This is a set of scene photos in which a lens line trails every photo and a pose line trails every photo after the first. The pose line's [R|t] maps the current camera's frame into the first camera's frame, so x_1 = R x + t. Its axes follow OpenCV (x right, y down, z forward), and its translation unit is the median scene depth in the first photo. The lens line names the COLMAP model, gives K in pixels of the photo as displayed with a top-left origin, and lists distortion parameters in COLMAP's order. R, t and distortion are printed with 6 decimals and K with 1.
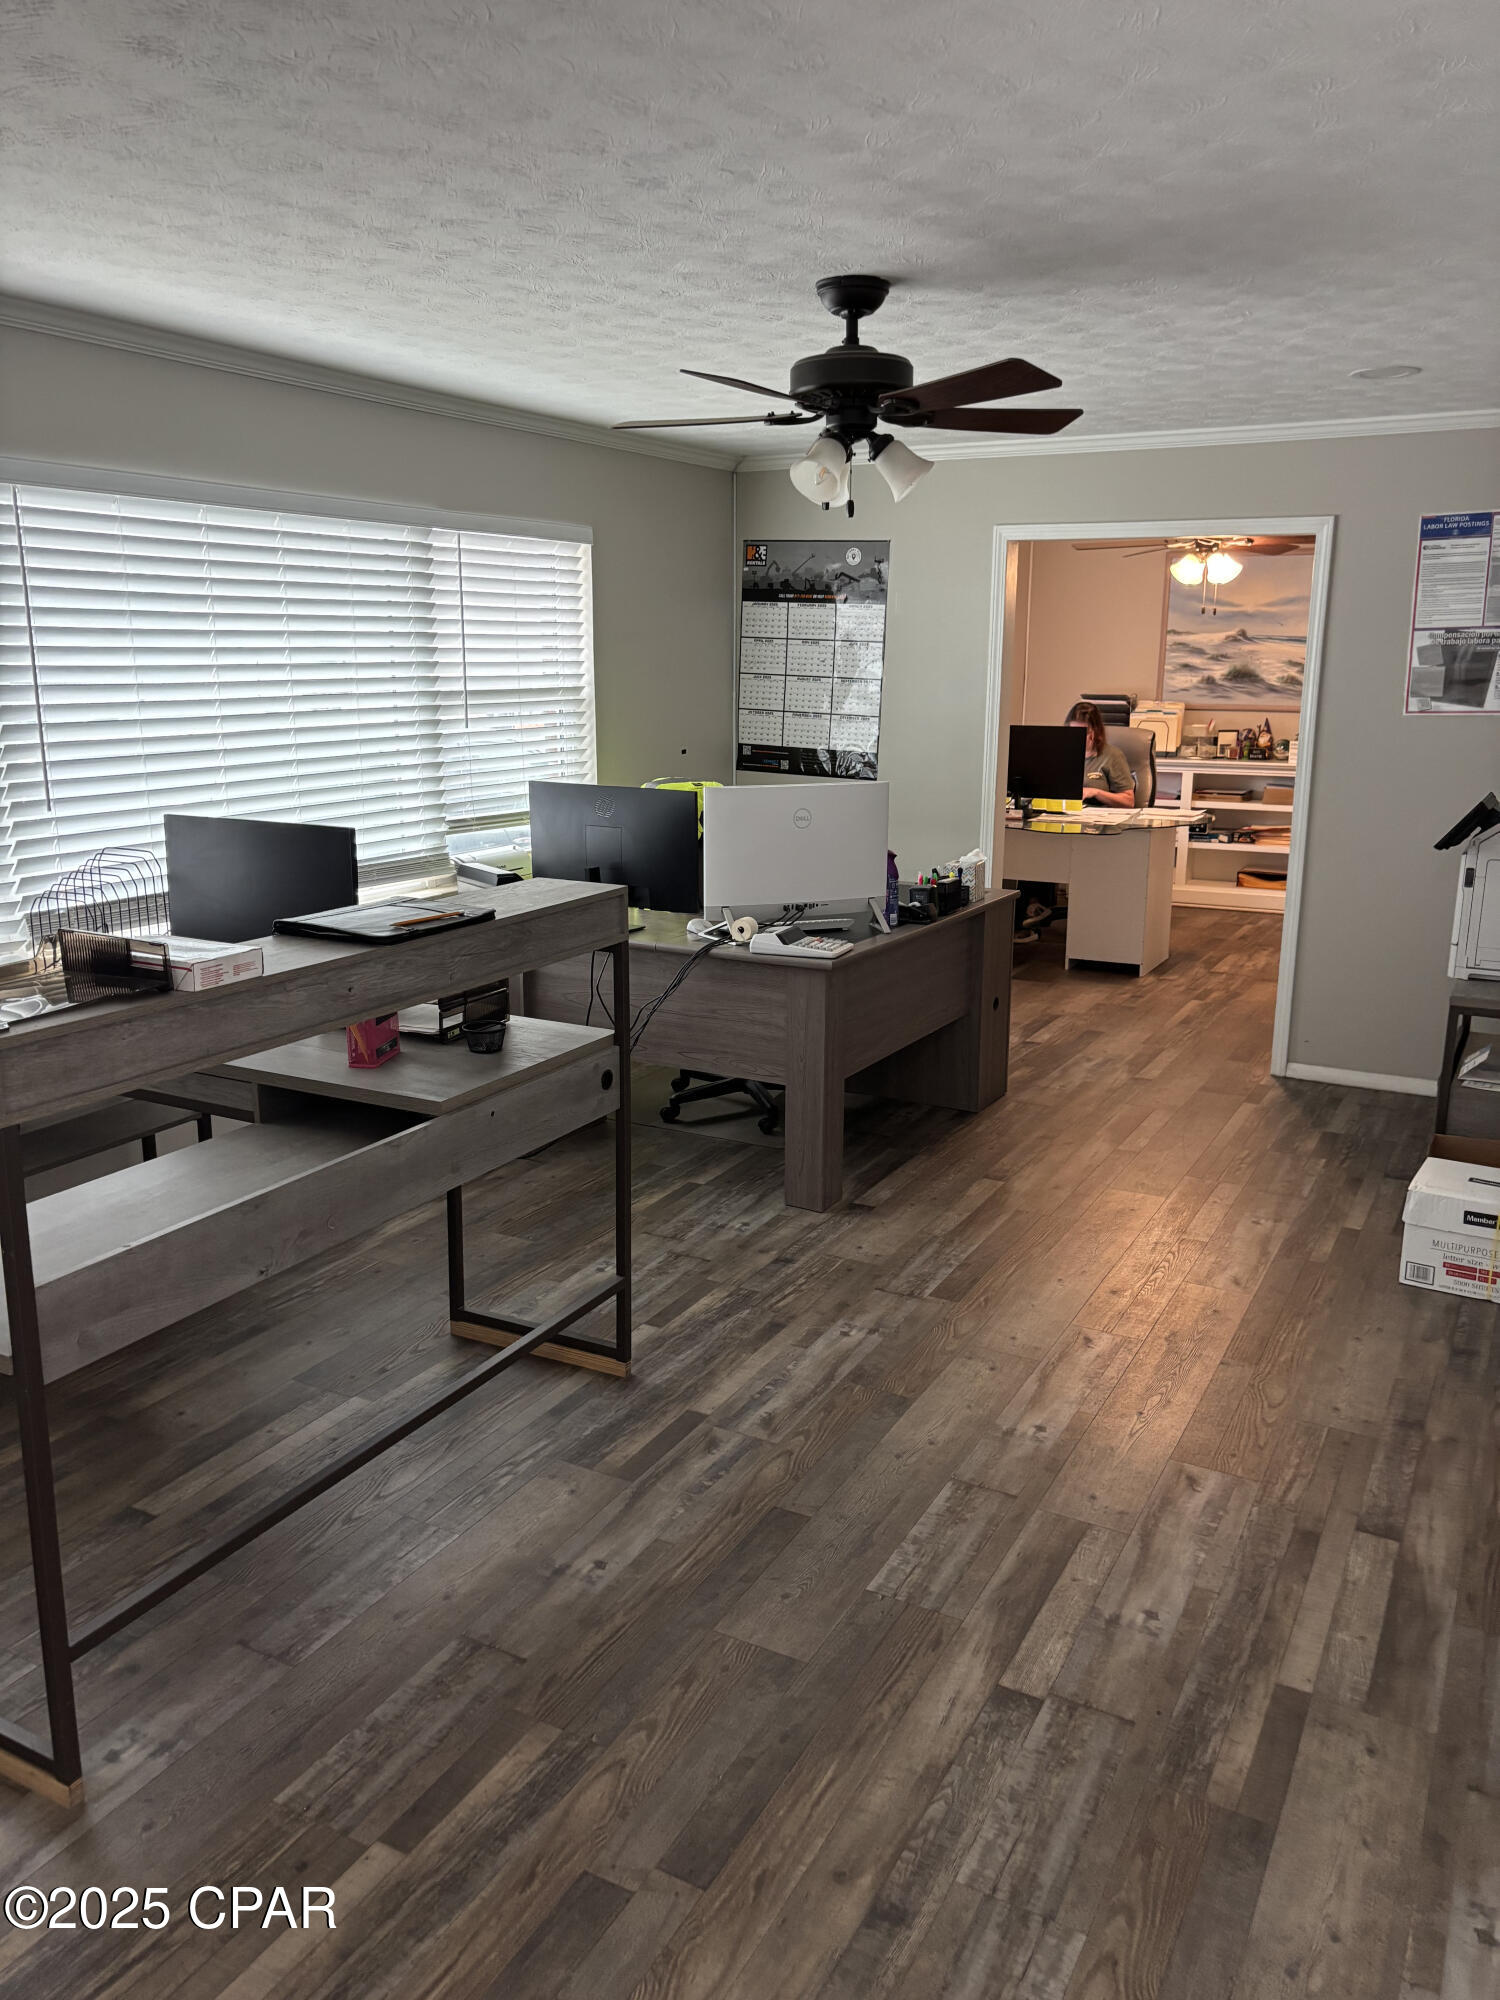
lens RADIAL K [[1510.1, 0, 750.0], [0, 1510.1, 1000.0], [0, 0, 1]] dist [0.129677, -0.354366]
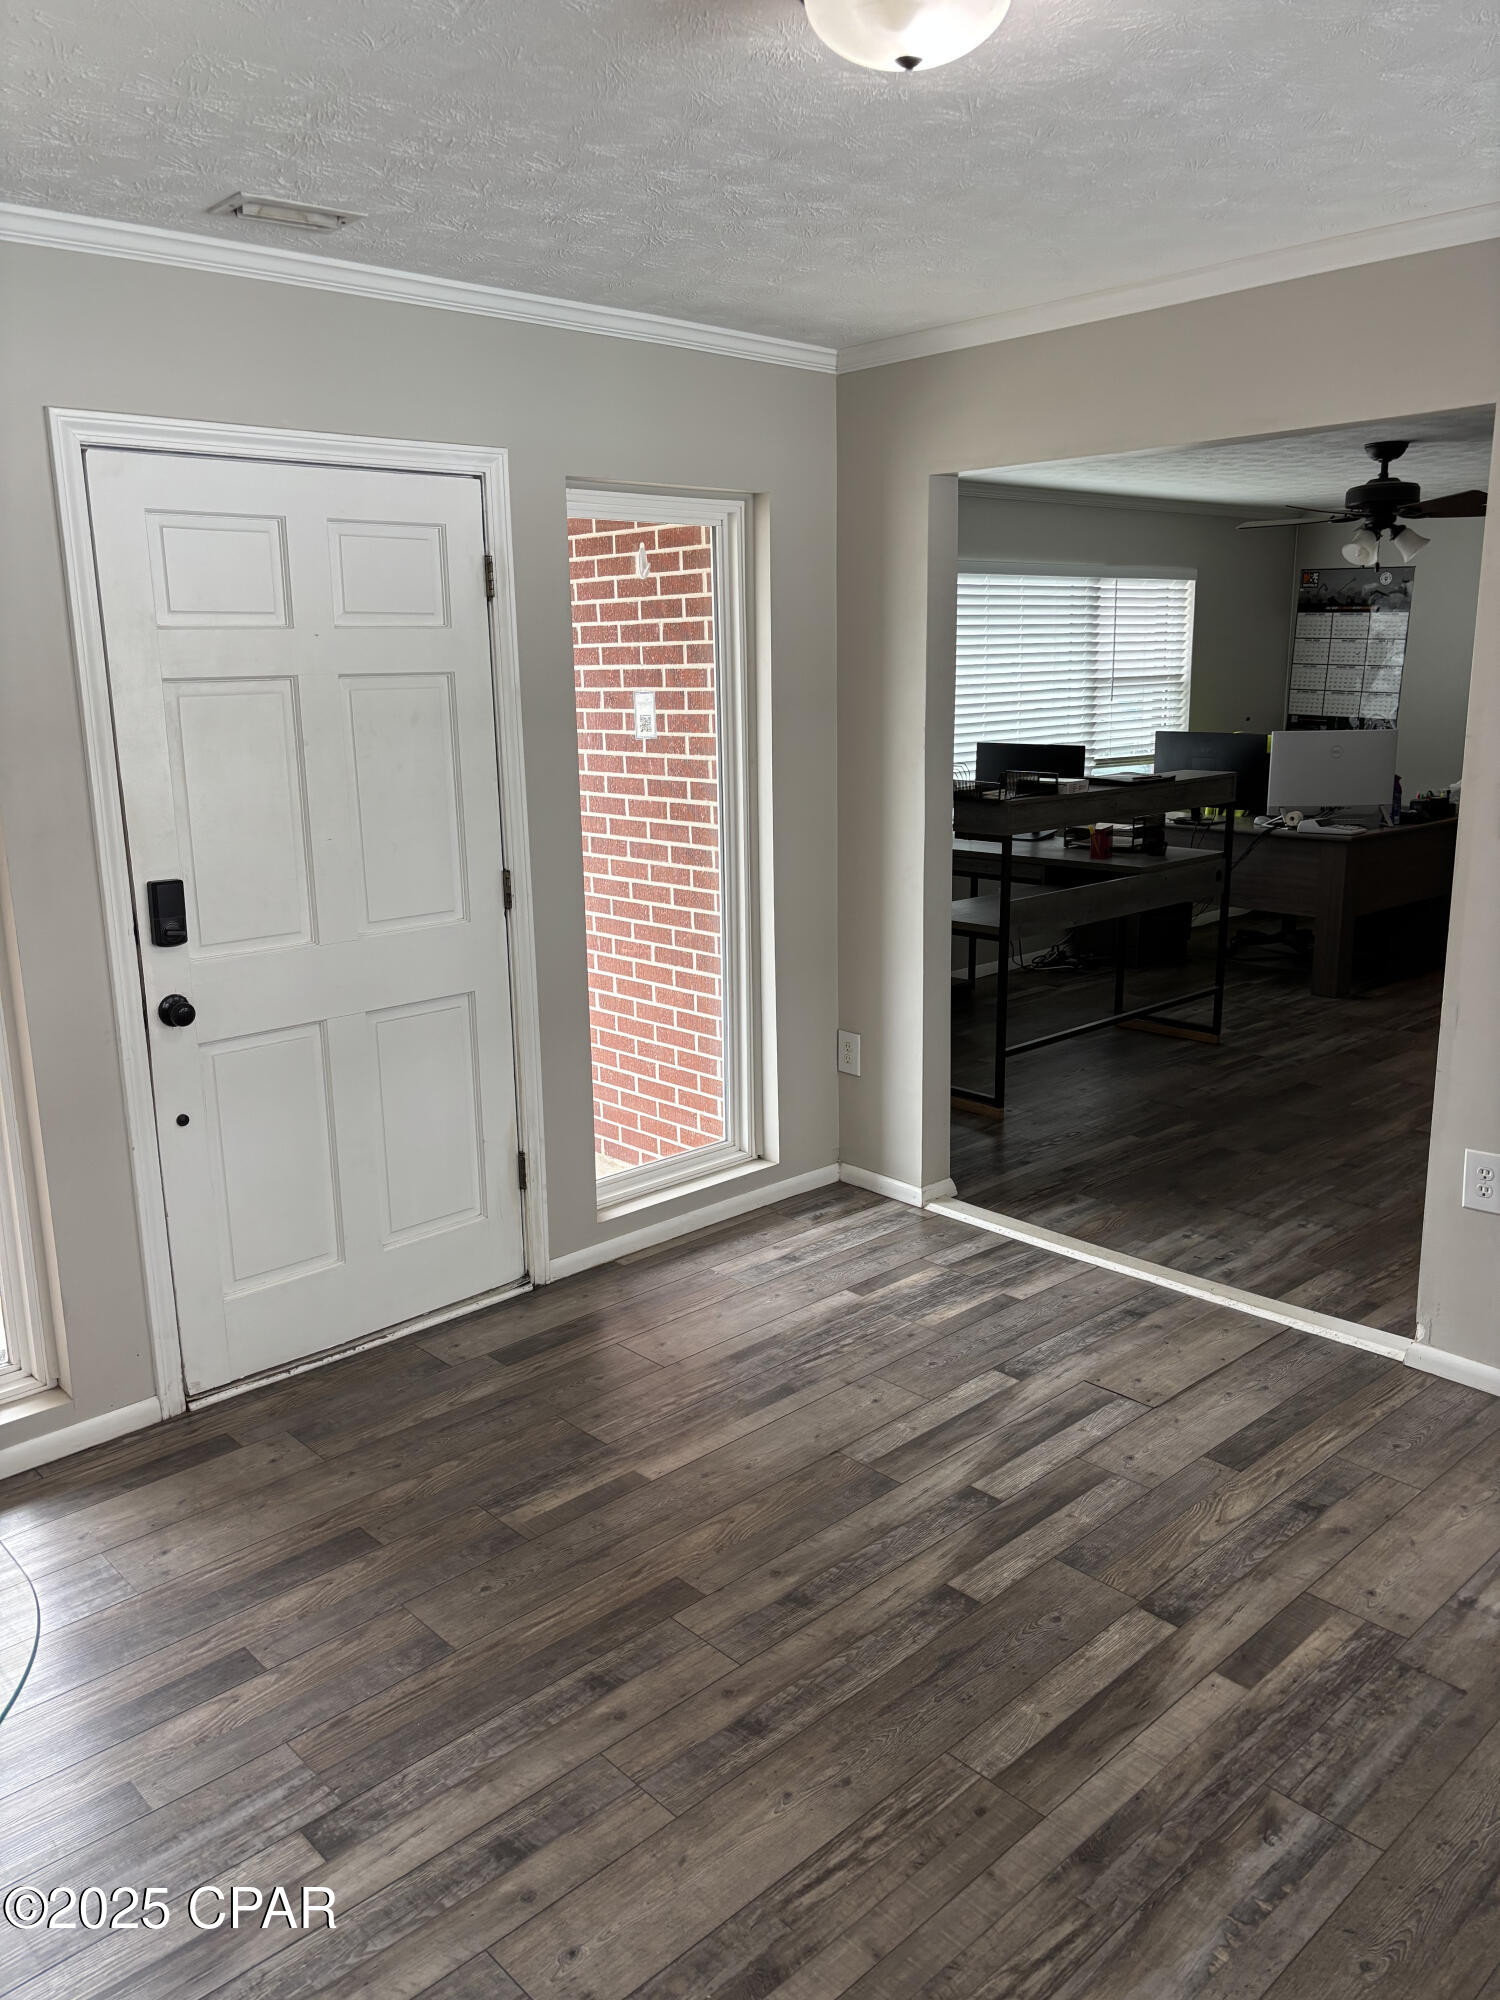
lens RADIAL K [[1498.1, 0, 743.1], [0, 1498.1, 992.8], [0, 0, 1]] dist [0.036472, -0.048038]
pose [[0.944524, 0.054342, -0.323916, -0.025700], [-0.055698, 0.998435, 0.005090, 0.144785], [0.323686, 0.013234, 0.946072, -0.630102]]
